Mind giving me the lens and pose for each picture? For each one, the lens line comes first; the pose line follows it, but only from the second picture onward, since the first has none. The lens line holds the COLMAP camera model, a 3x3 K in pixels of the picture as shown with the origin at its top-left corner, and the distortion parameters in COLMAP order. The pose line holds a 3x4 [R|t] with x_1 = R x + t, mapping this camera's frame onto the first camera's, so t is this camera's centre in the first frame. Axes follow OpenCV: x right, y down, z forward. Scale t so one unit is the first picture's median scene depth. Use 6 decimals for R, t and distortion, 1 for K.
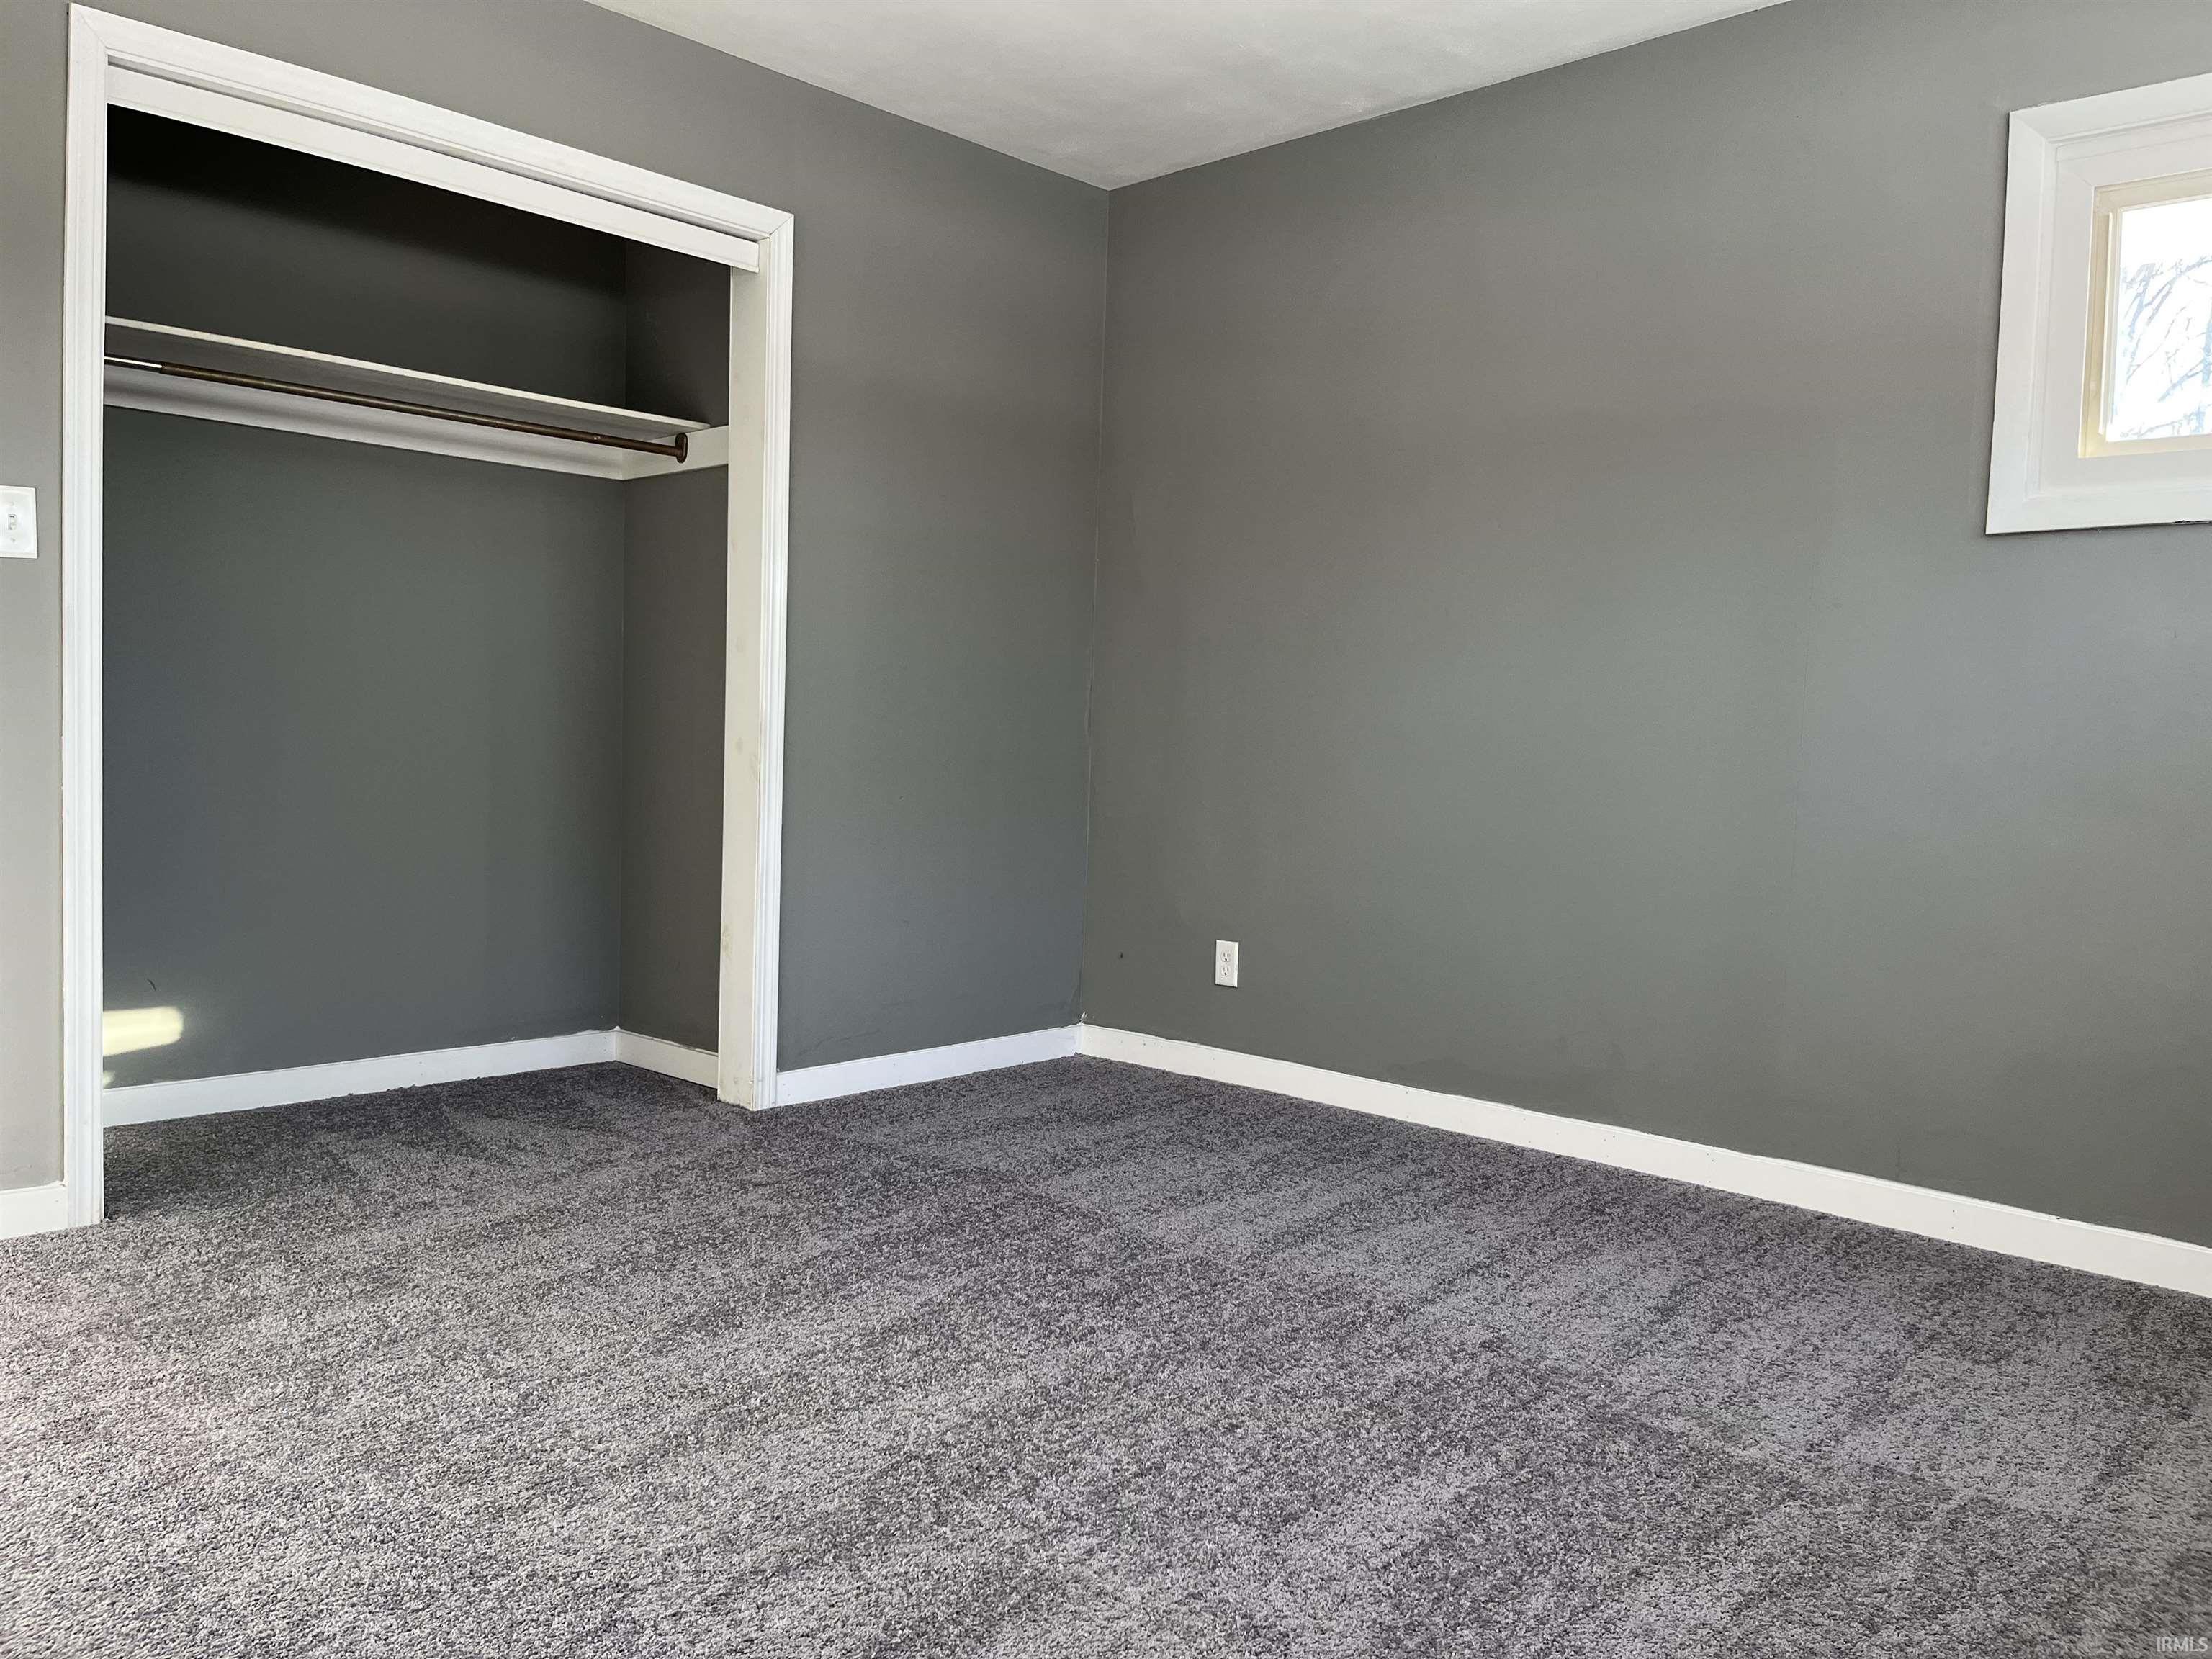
lens RADIAL K [[1646.6, 0, 1106.0], [0, 1646.6, 829.5], [0, 0, 1]] dist [0.037374, -0.104360]
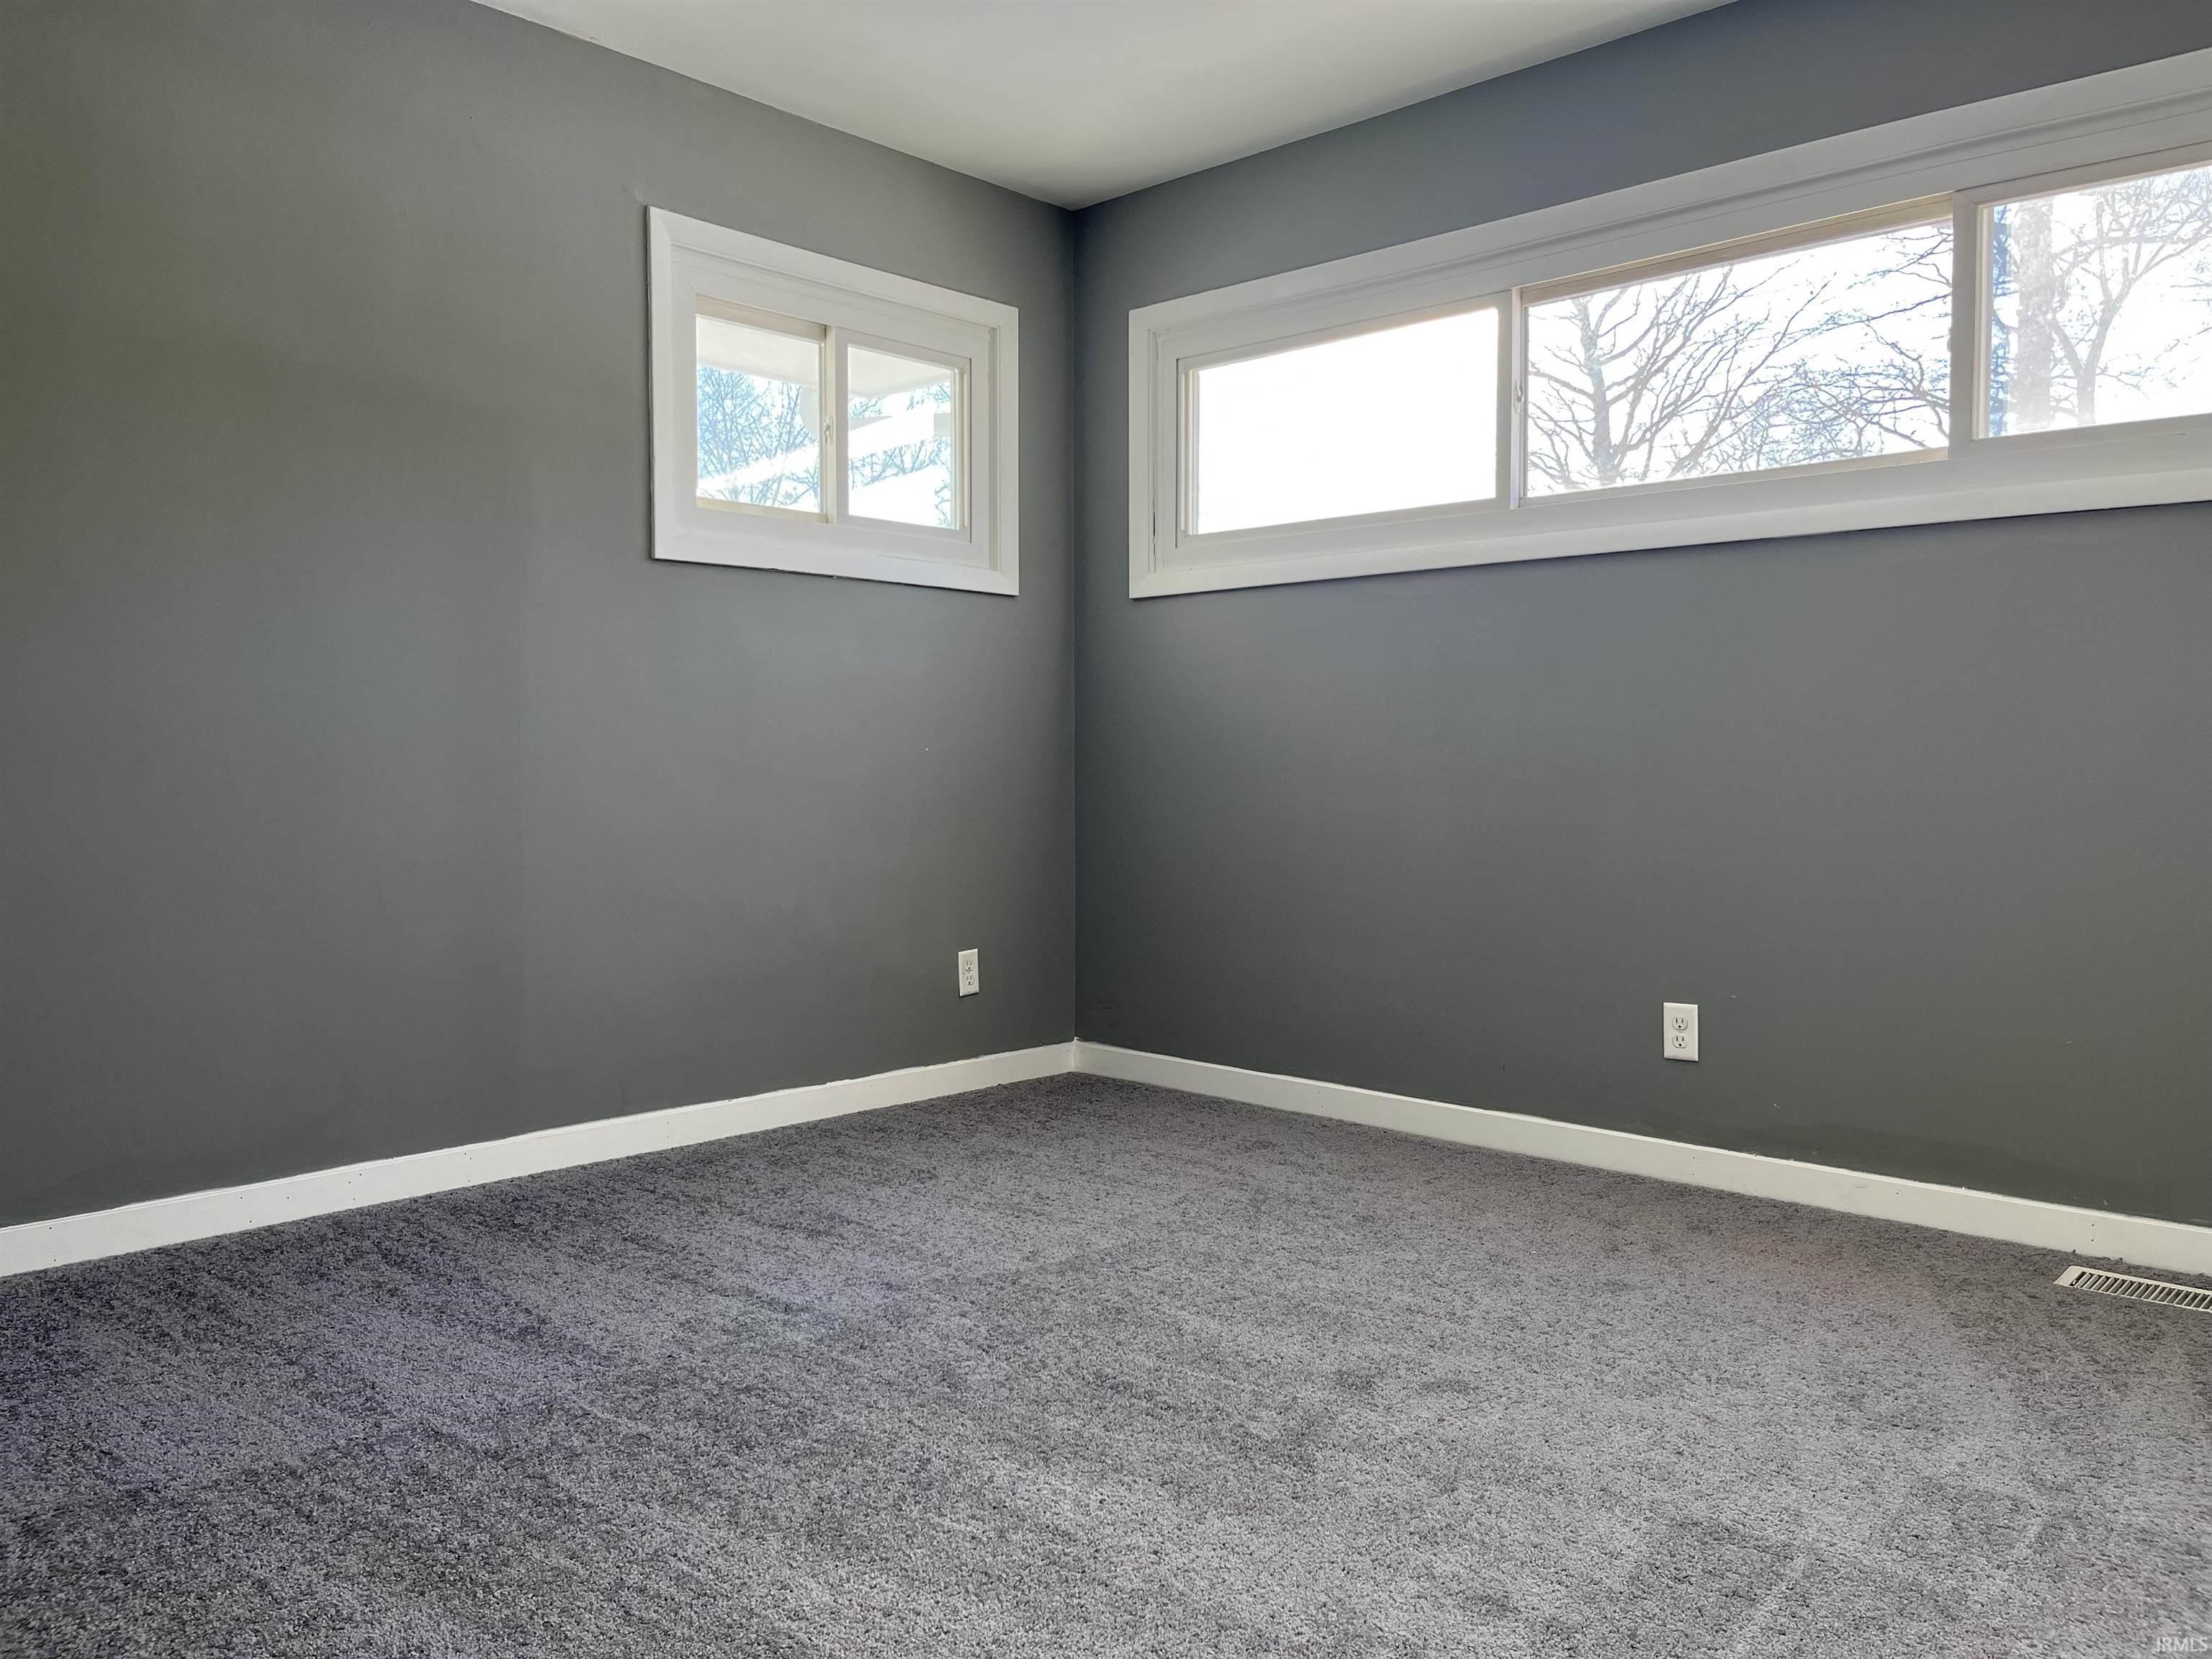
lens RADIAL K [[1646.6, 0, 1106.0], [0, 1646.6, 829.5], [0, 0, 1]] dist [0.037374, -0.104360]
pose [[-0.011496, -0.079642, 0.996757, -0.710848], [0.062096, 0.994842, 0.080206, -0.060292], [-0.998004, 0.062817, -0.006491, 0.713900]]
